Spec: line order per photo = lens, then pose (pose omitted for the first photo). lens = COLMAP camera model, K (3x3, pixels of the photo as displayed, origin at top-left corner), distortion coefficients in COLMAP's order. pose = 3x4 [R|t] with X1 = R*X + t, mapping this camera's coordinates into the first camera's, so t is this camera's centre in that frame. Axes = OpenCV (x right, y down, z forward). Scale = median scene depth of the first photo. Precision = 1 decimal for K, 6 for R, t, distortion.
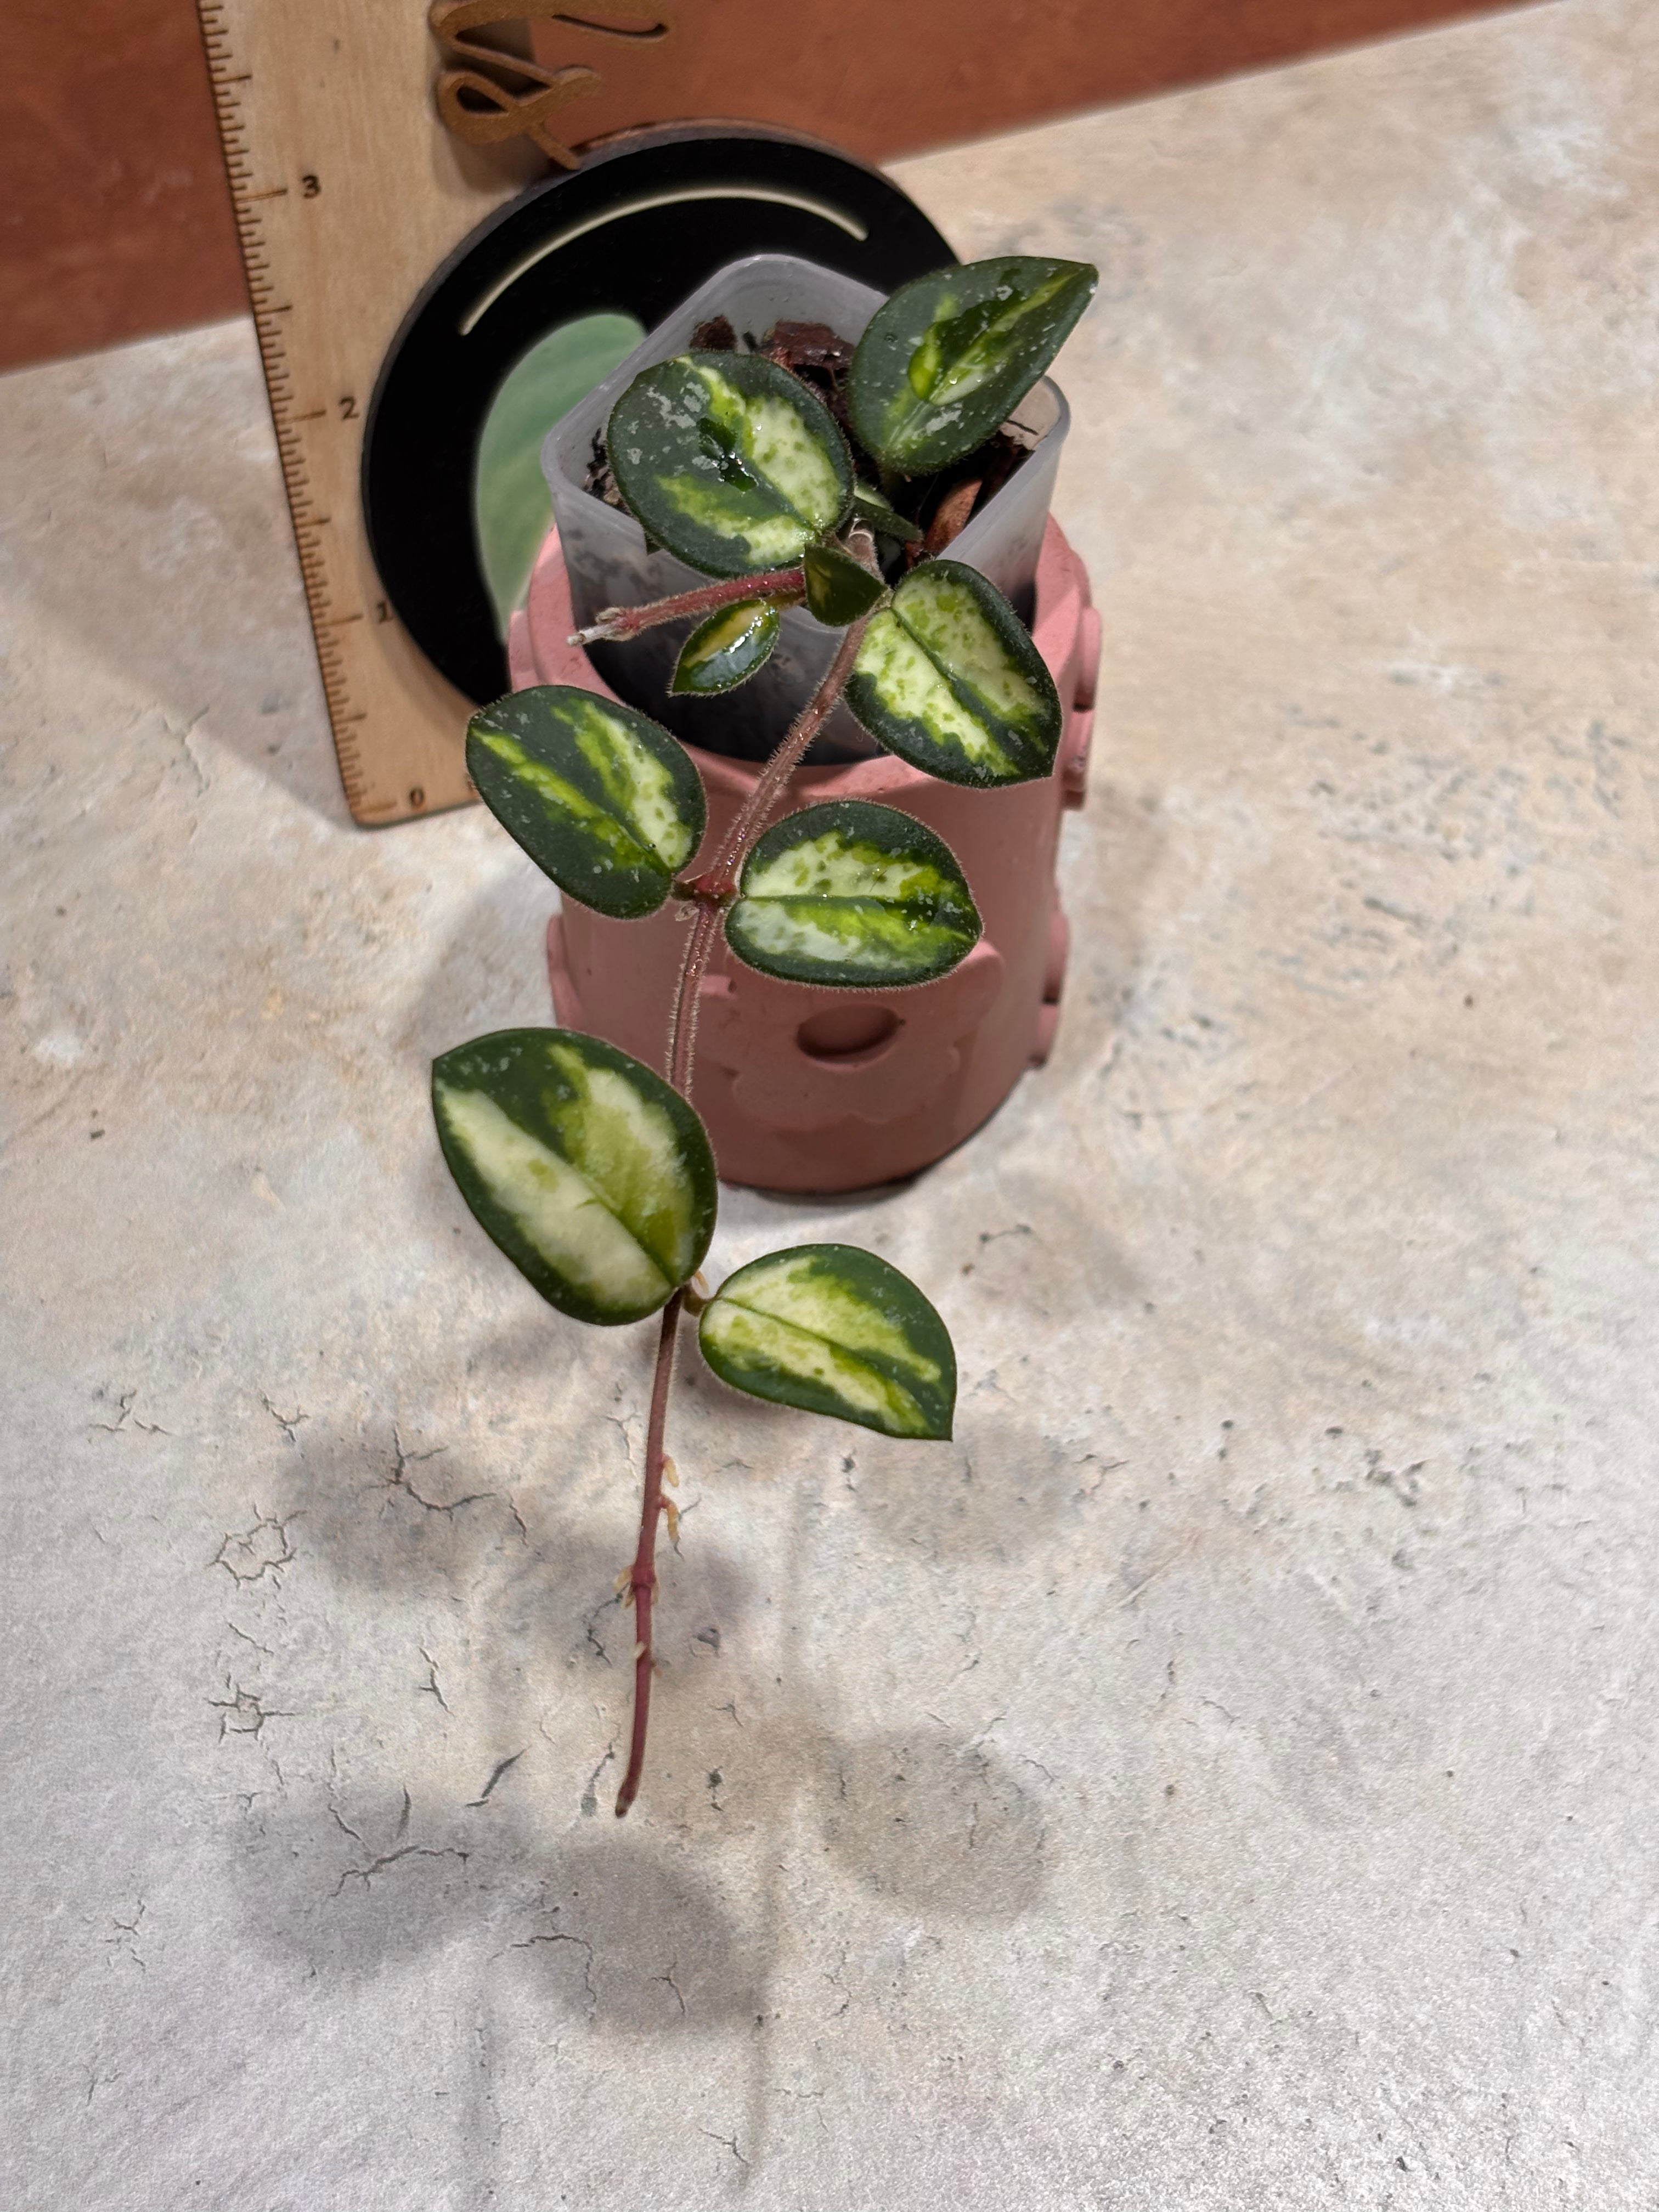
lens RADIAL K [[3591.0, 0, 822.9], [0, 3591.0, 1106.5], [0, 0, 1]] dist [0.108844, 0.000000]
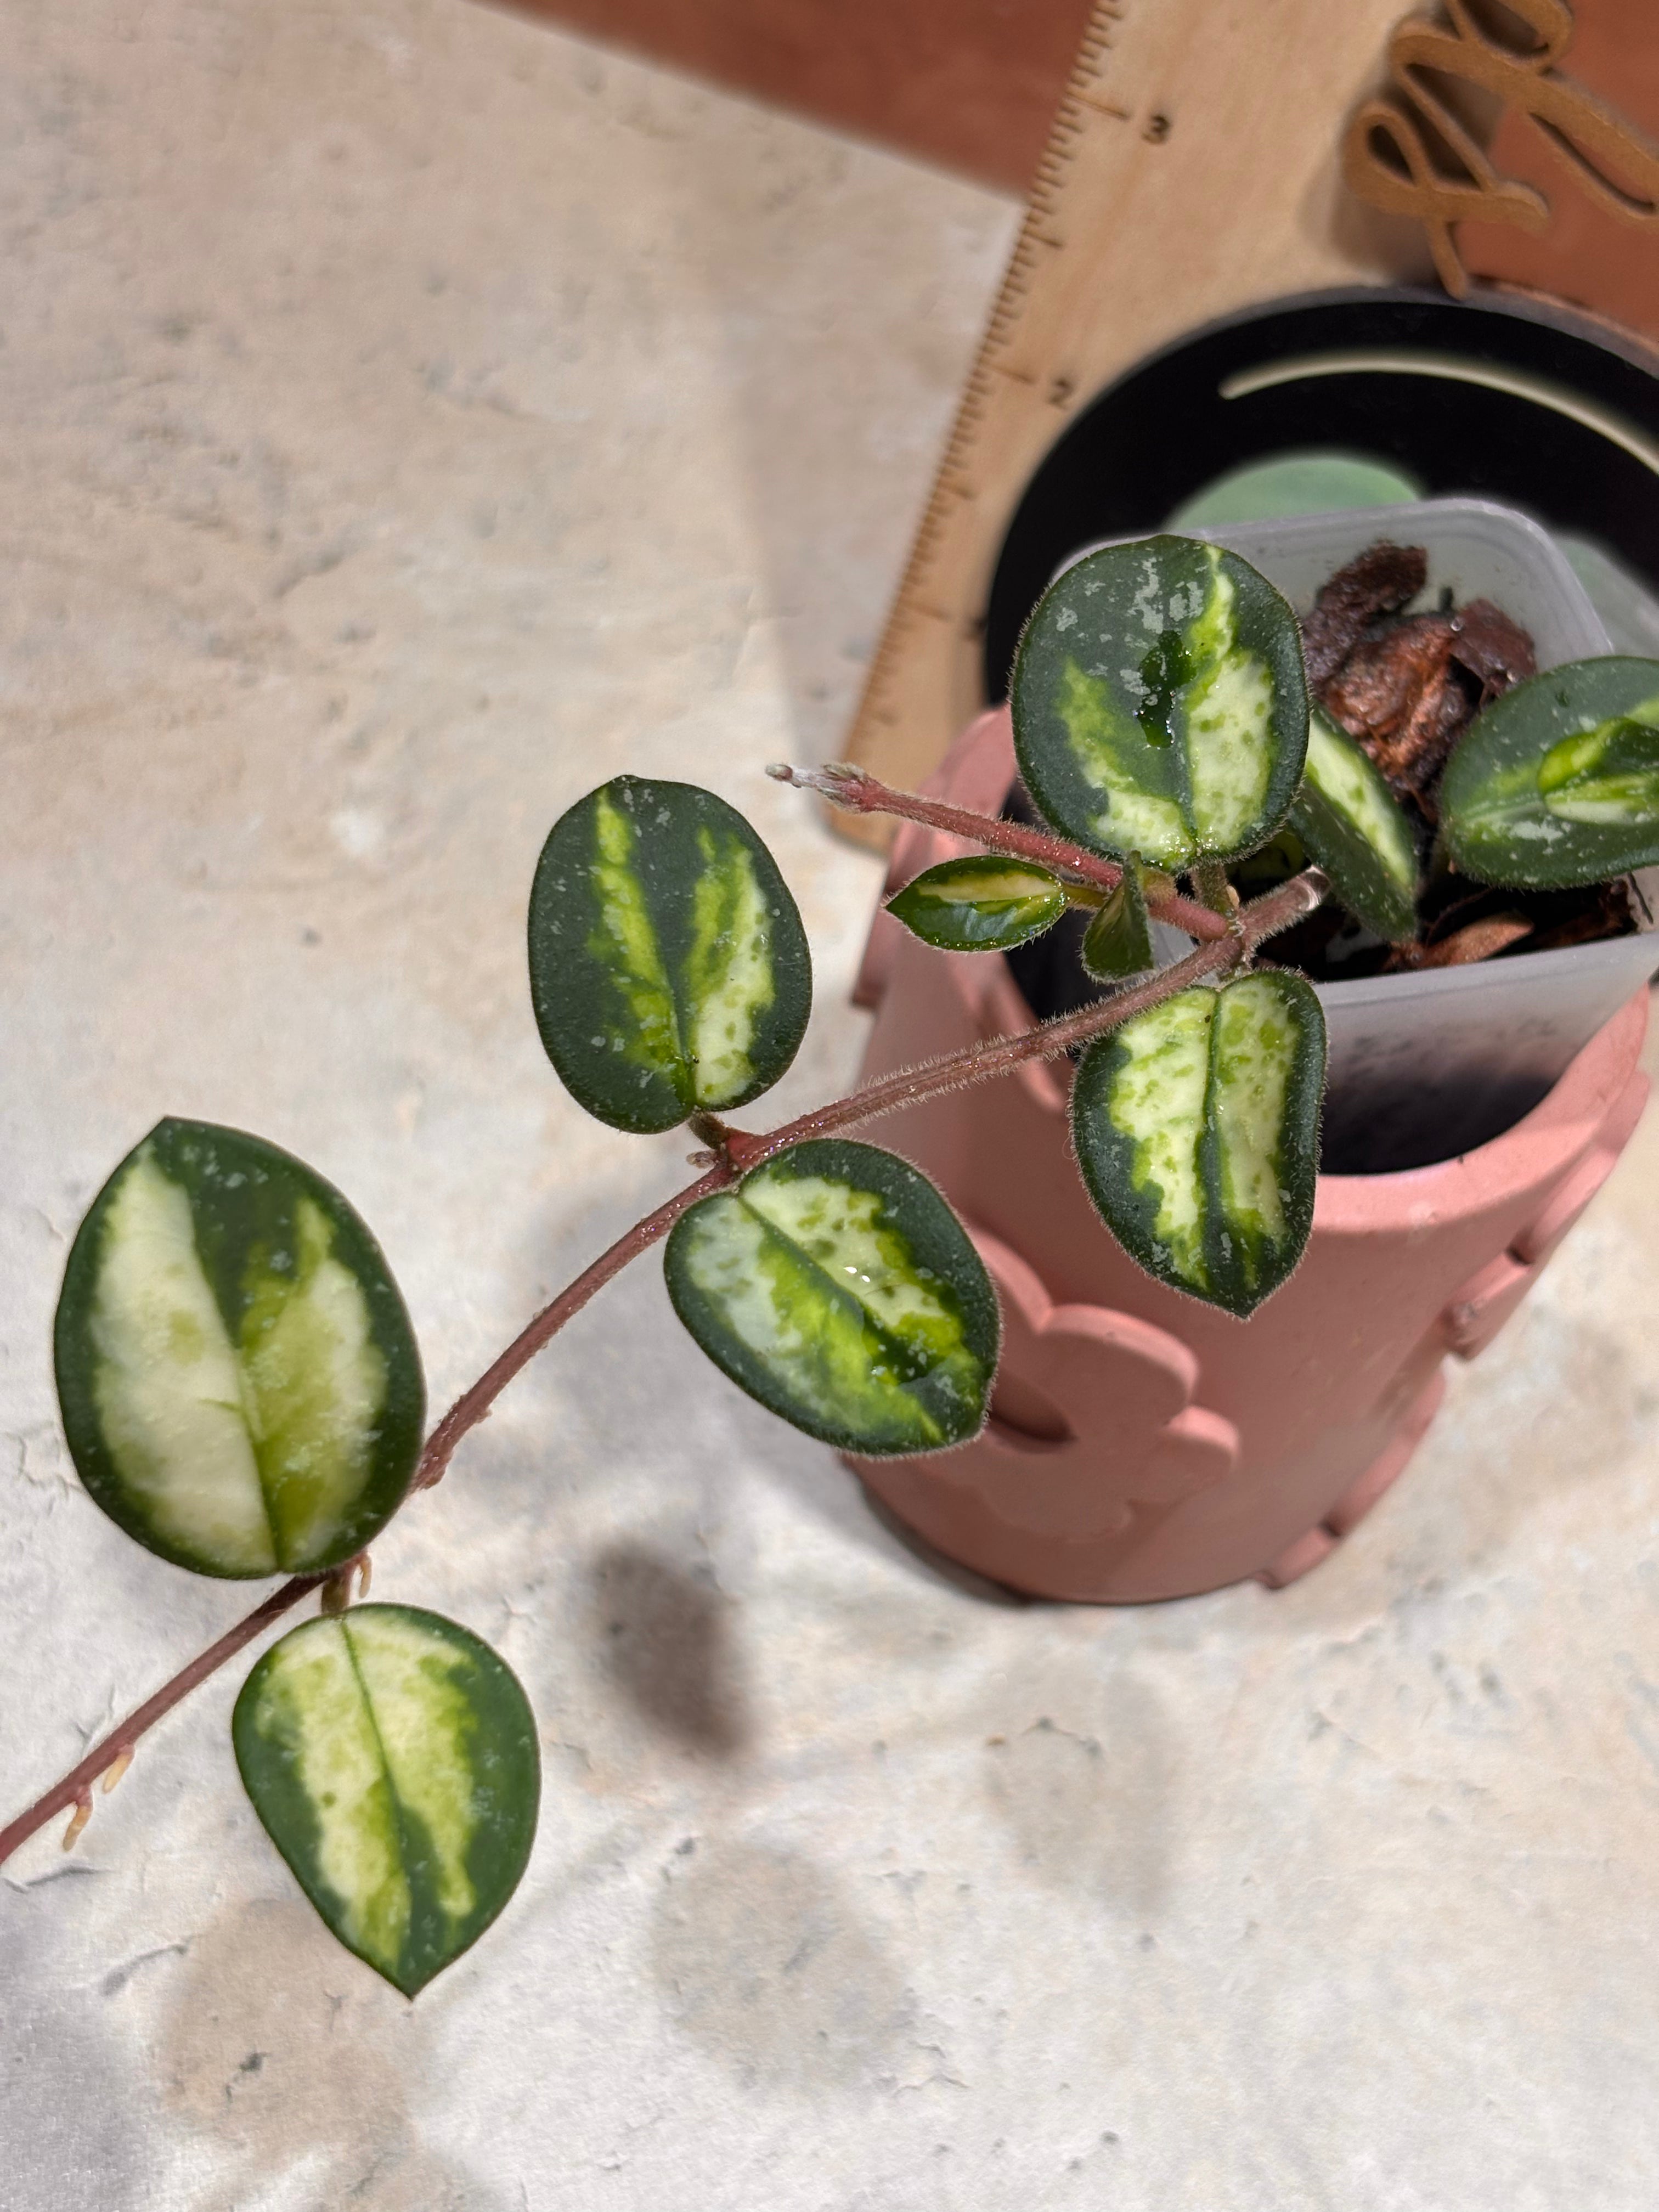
lens RADIAL K [[3591.0, 0, 823.0], [0, 3591.0, 1096.3], [0, 0, 1]] dist [0.108844, 0.000000]
pose [[0.762500, 0.599198, -0.244040, 0.146922], [-0.596667, 0.797098, 0.092861, -0.143421], [0.250166, 0.074804, 0.965309, 0.296570]]
